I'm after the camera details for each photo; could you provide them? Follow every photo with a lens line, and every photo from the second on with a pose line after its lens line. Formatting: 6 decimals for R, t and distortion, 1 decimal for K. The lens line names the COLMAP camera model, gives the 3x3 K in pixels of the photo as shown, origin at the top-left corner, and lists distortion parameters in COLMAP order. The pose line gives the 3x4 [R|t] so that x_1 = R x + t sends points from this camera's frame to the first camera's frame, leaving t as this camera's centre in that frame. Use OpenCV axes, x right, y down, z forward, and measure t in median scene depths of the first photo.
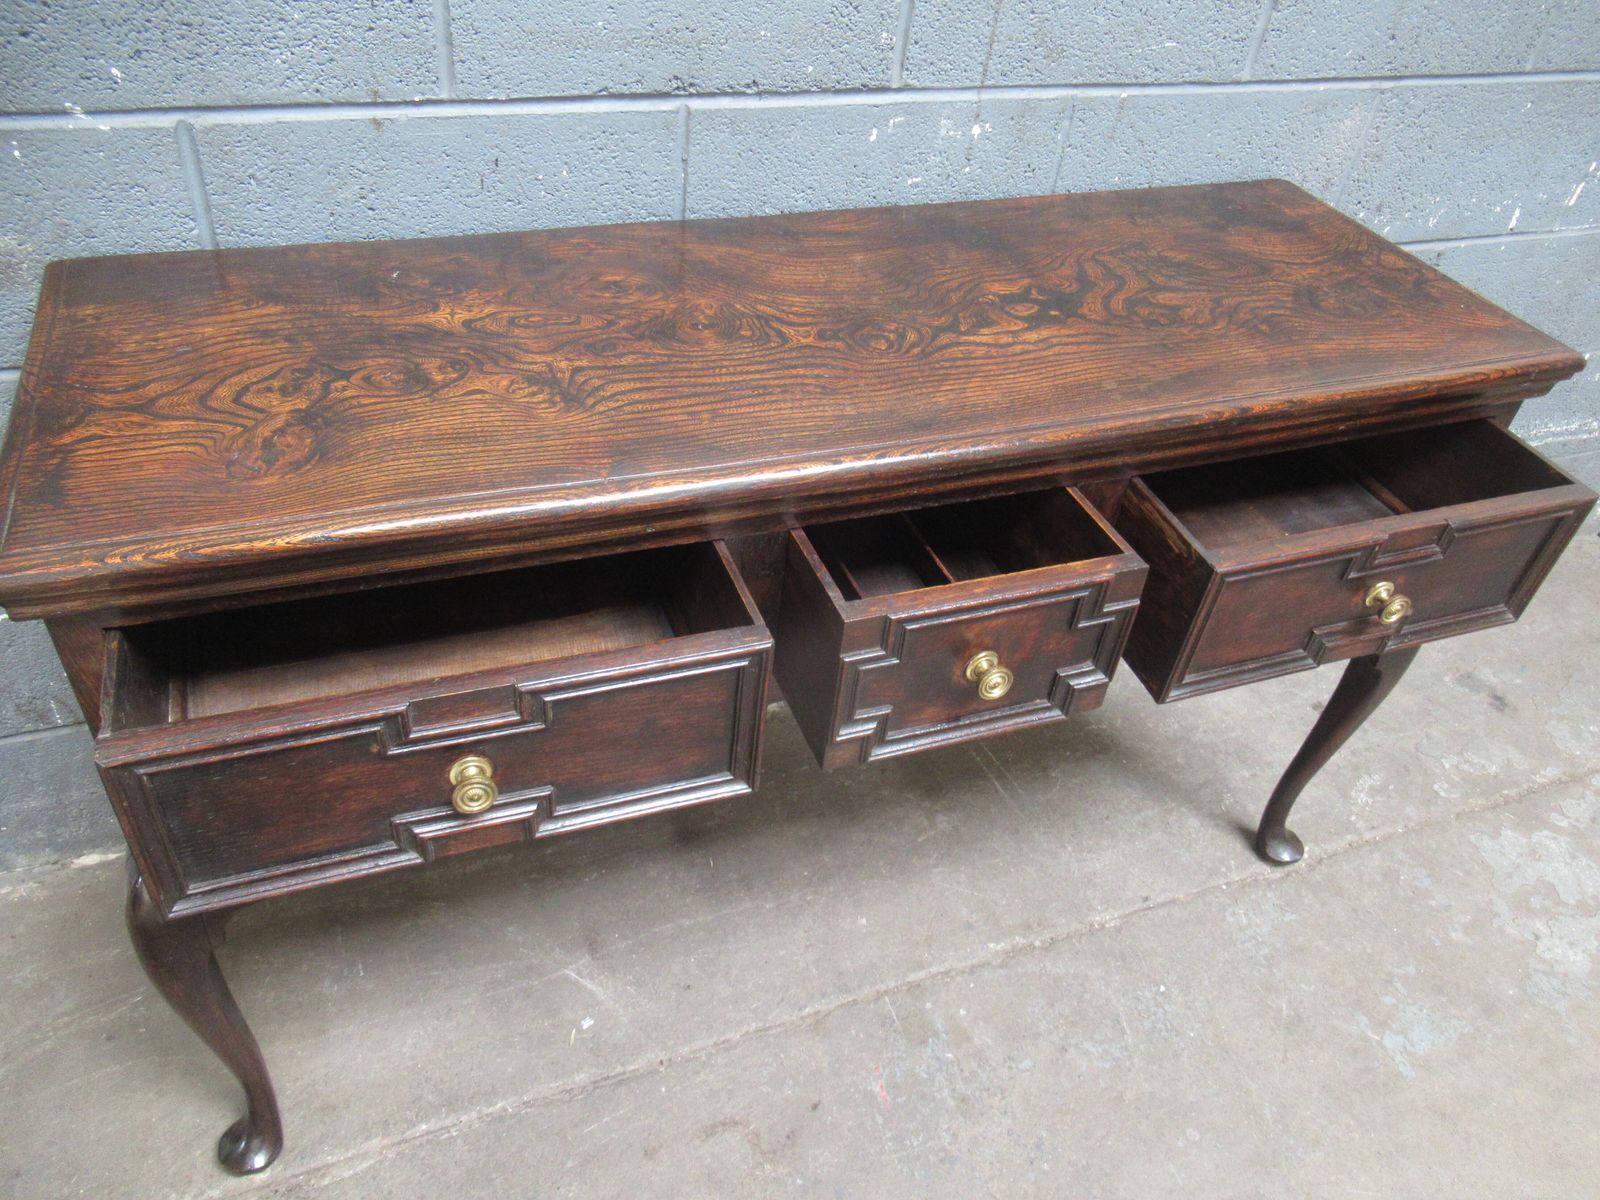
lens RADIAL K [[1193.2, 0, 773.2], [0, 1193.2, 611.1], [0, 0, 1]] dist [-0.012984, 0.005647]
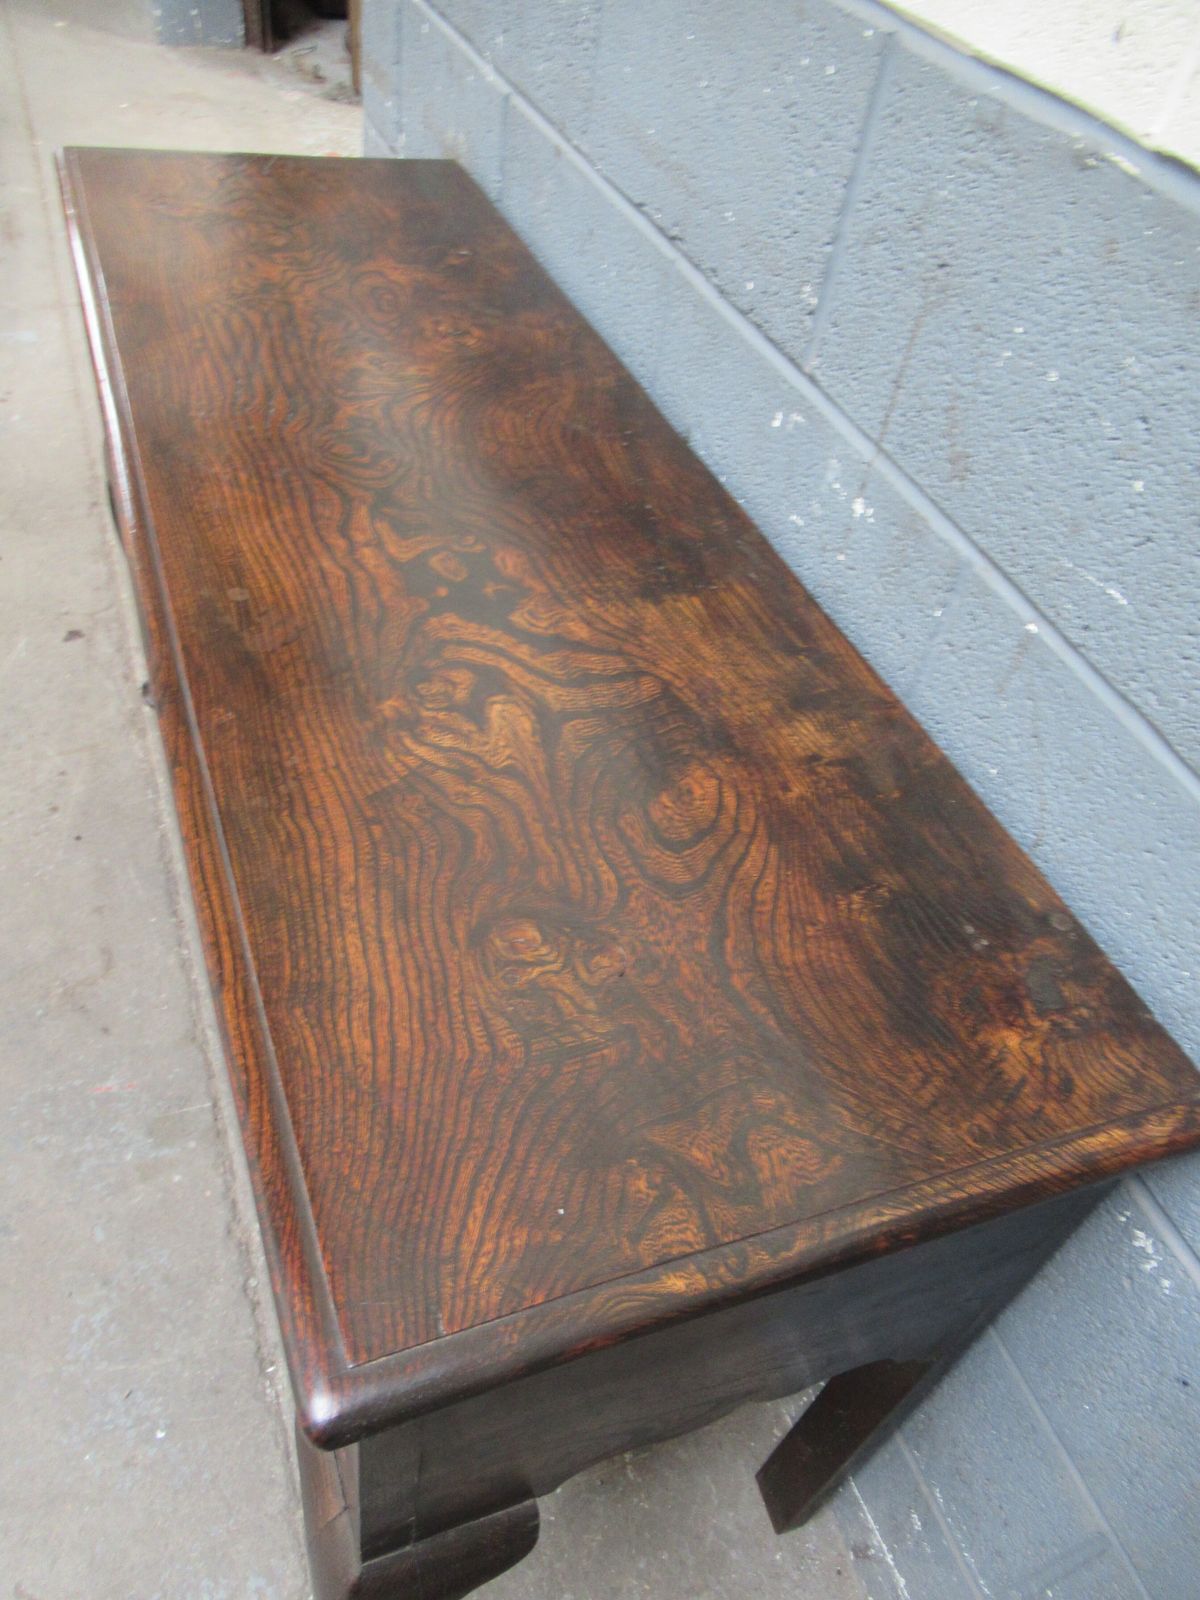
lens RADIAL K [[1193.2, 0, 578.9], [0, 1193.2, 778.2], [0, 0, 1]] dist [-0.012984, 0.005647]
pose [[0.017281, 0.637060, -0.770620, 0.805265], [-0.743019, 0.523918, 0.416453, -0.514814], [0.669047, 0.565389, 0.482402, 0.718373]]
